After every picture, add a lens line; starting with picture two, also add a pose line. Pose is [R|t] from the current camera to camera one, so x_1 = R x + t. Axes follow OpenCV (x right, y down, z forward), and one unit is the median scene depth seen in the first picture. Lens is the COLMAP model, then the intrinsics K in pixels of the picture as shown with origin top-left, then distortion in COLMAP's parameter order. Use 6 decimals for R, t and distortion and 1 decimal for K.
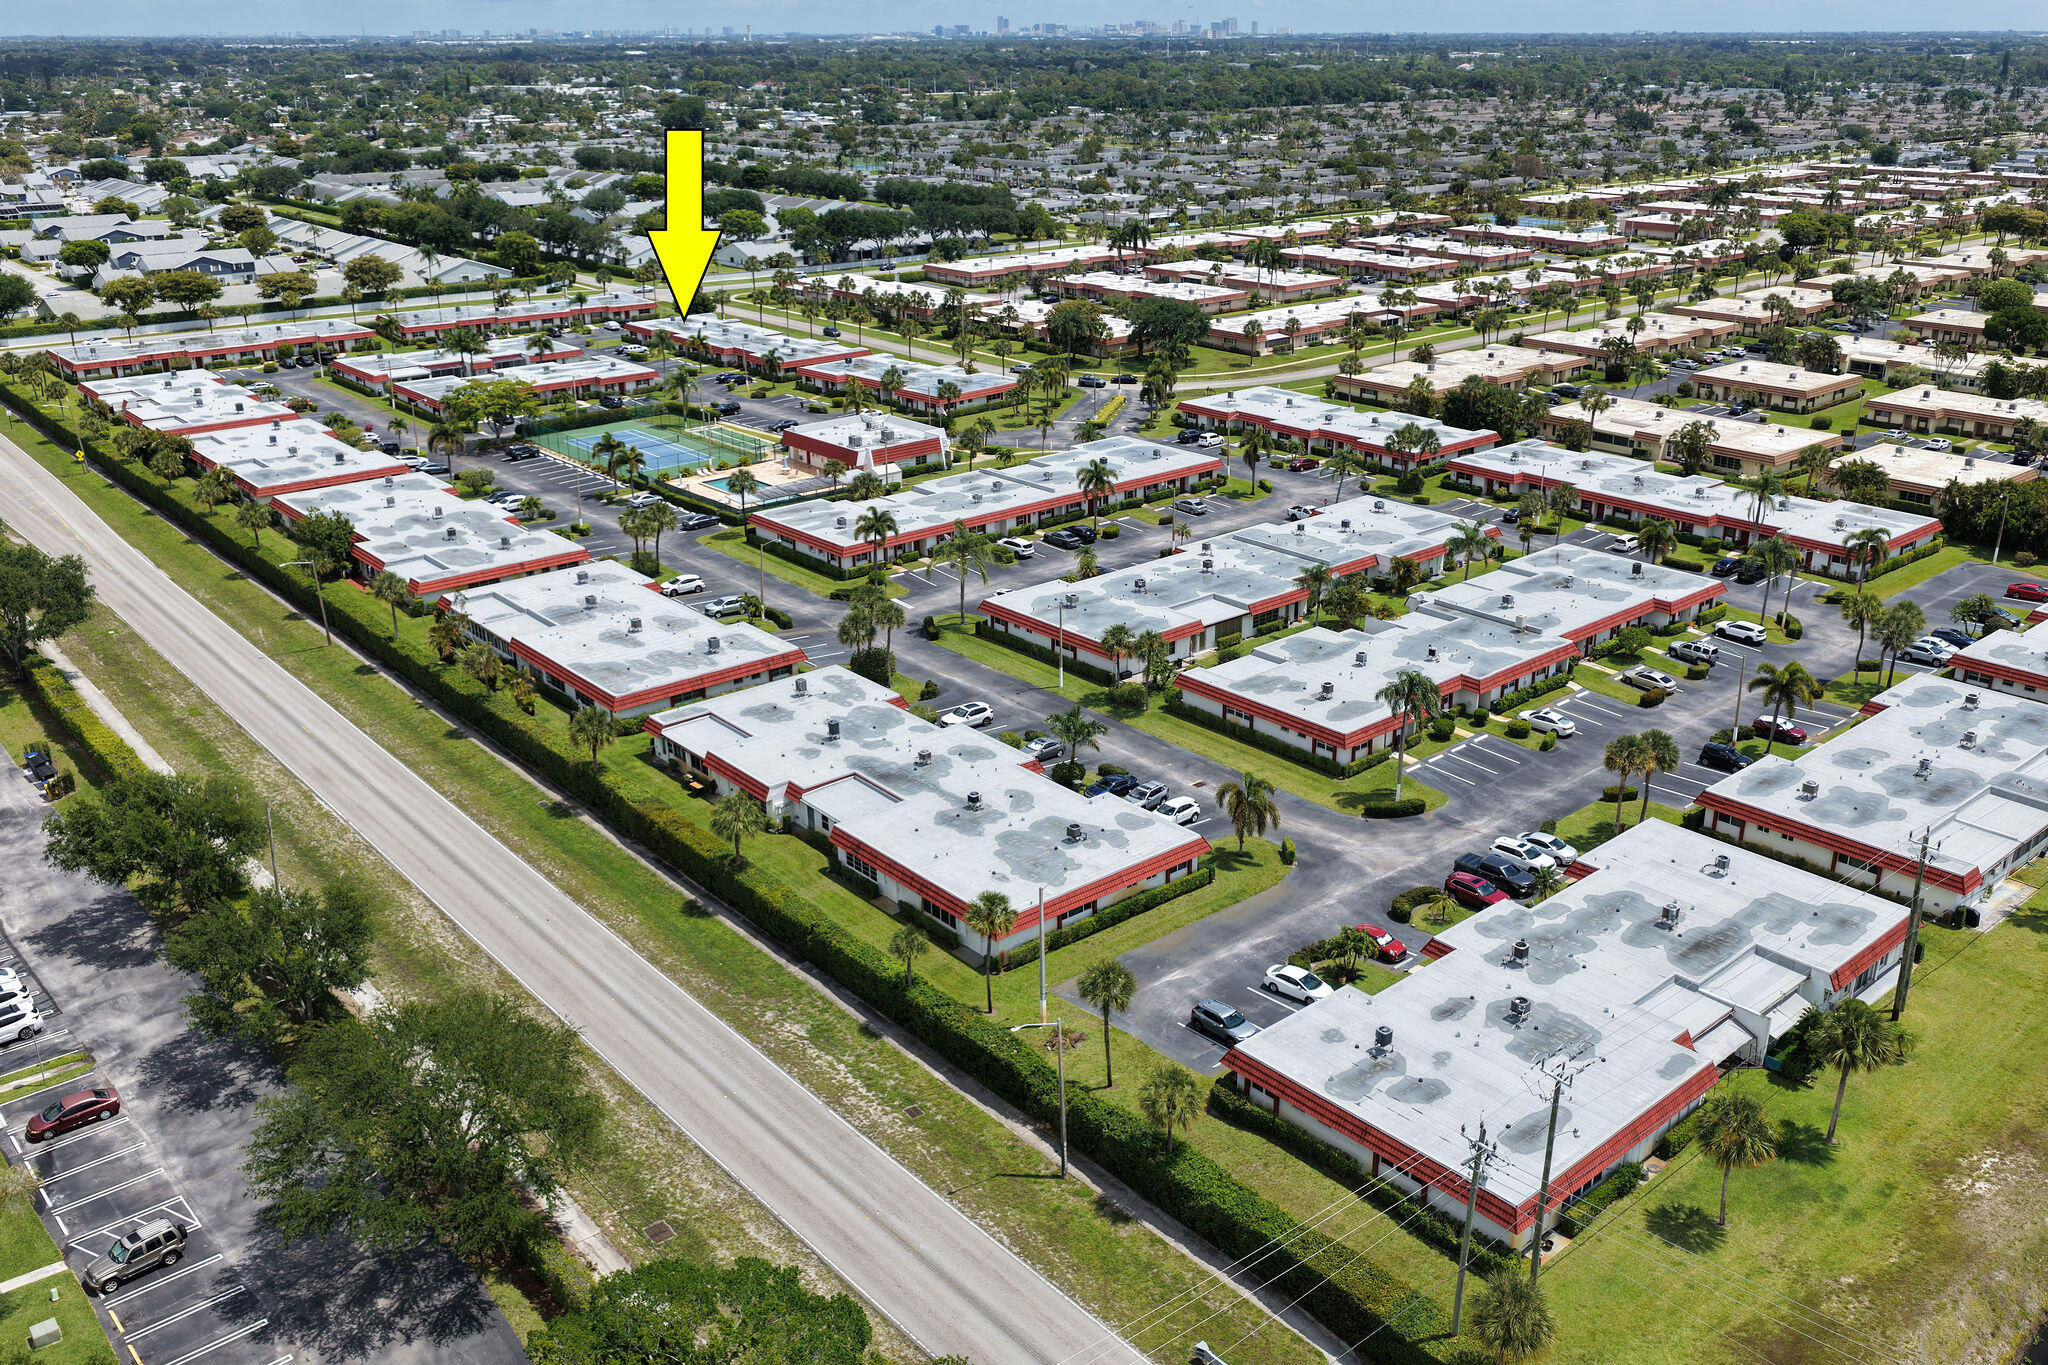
lens RADIAL K [[1680.3, 0, 1024.0], [0, 1680.3, 682.5], [0, 0, 1]] dist [-0.044771, -0.002450]
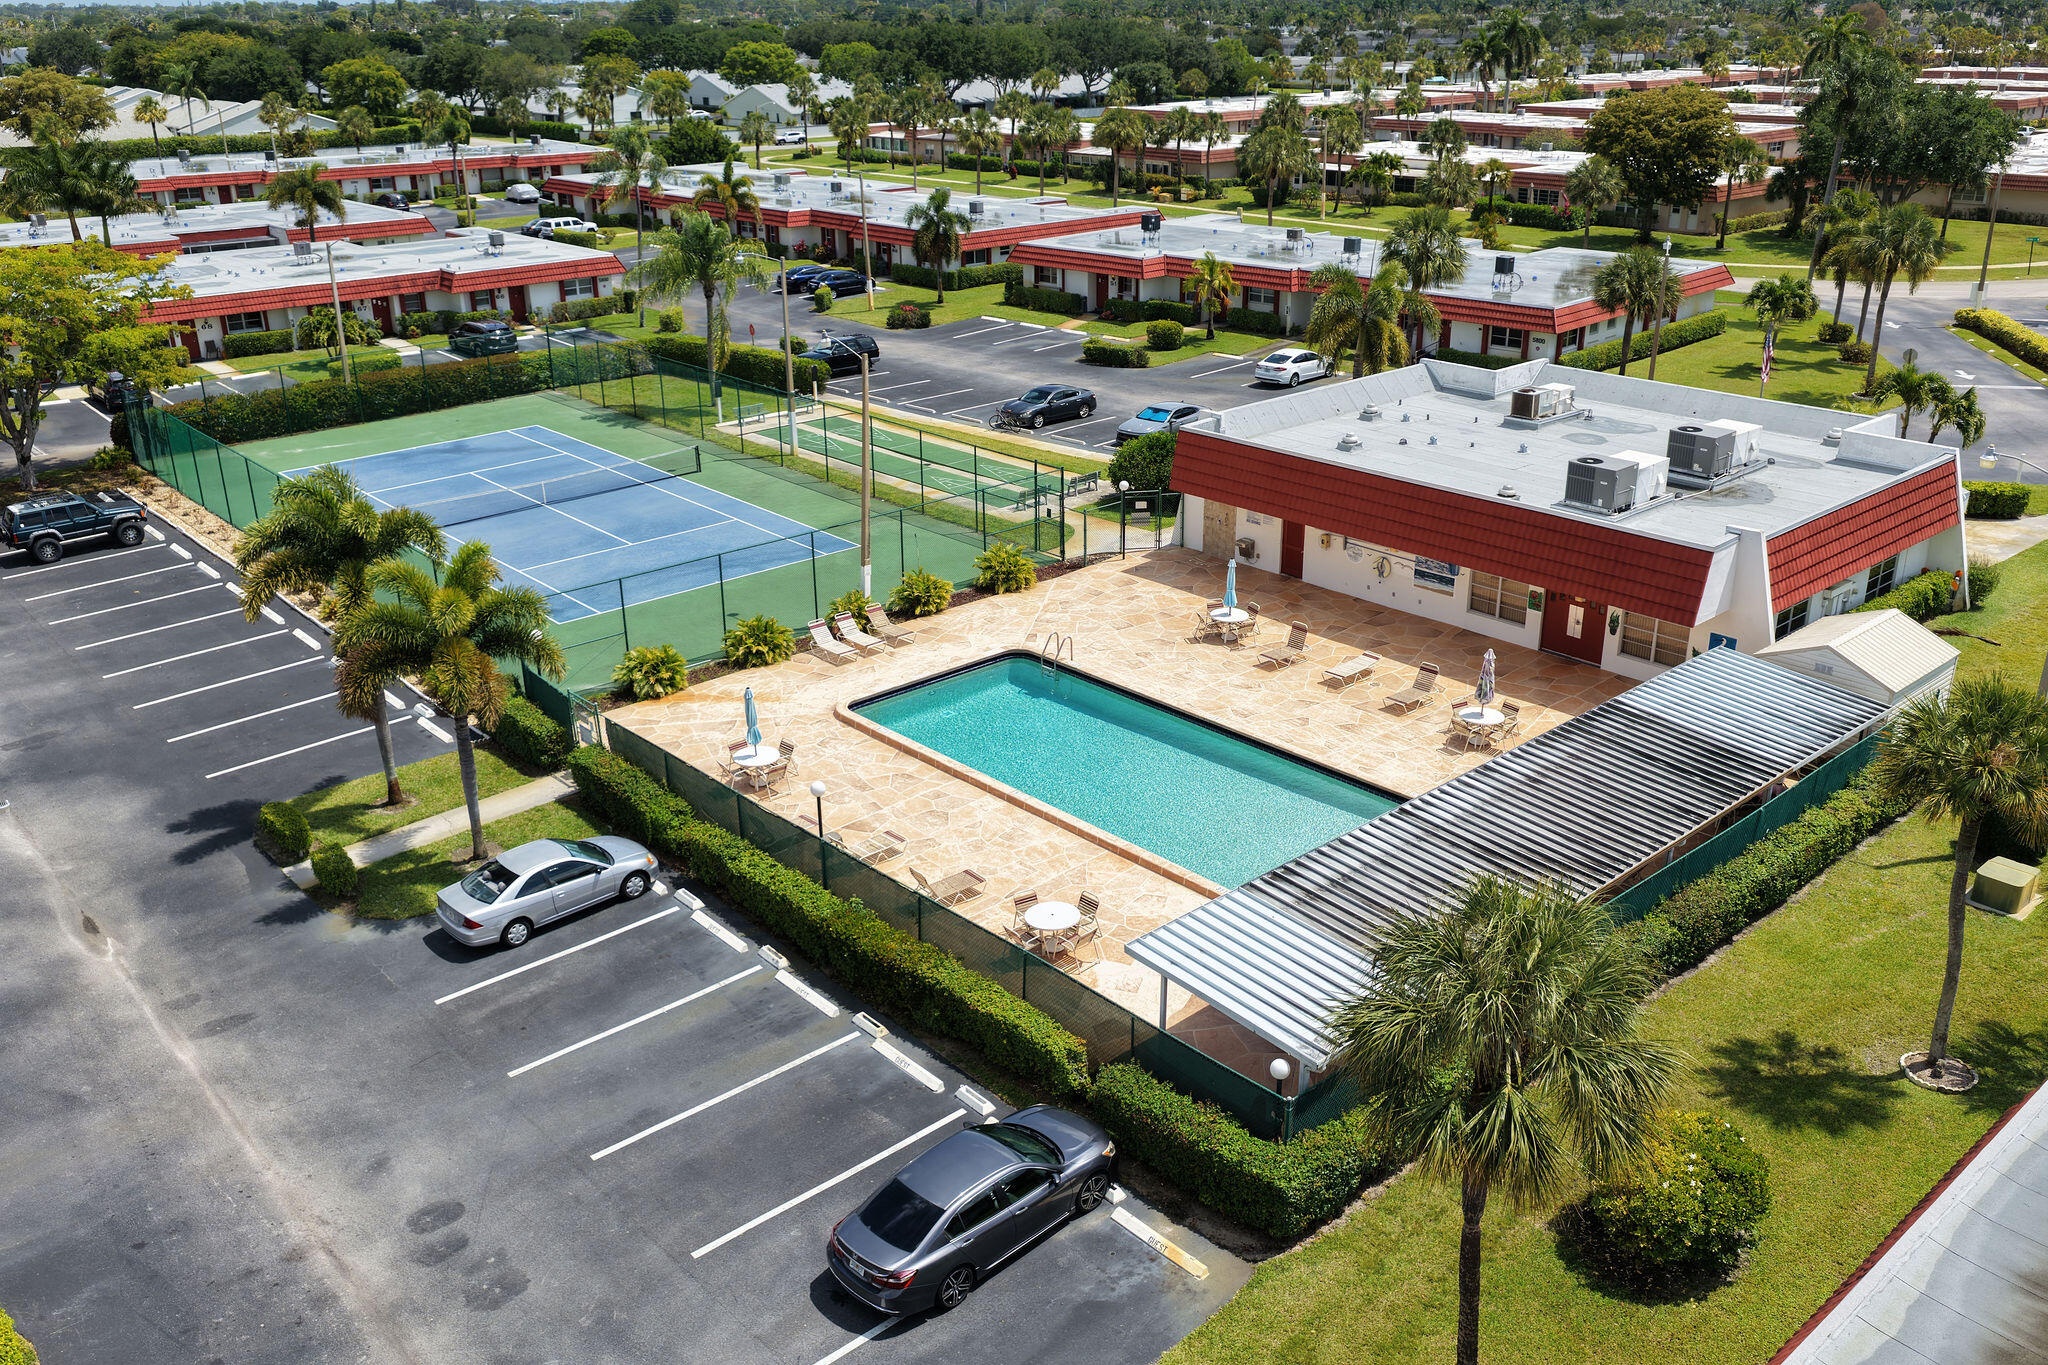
lens RADIAL K [[1680.3, 0, 1024.0], [0, 1680.3, 682.5], [0, 0, 1]] dist [-0.044771, -0.002450]
pose [[0.999801, -0.011033, 0.016609, -0.141129], [0.010756, 0.999803, 0.016660, -0.101115], [-0.016789, -0.016478, 0.999723, 0.647727]]
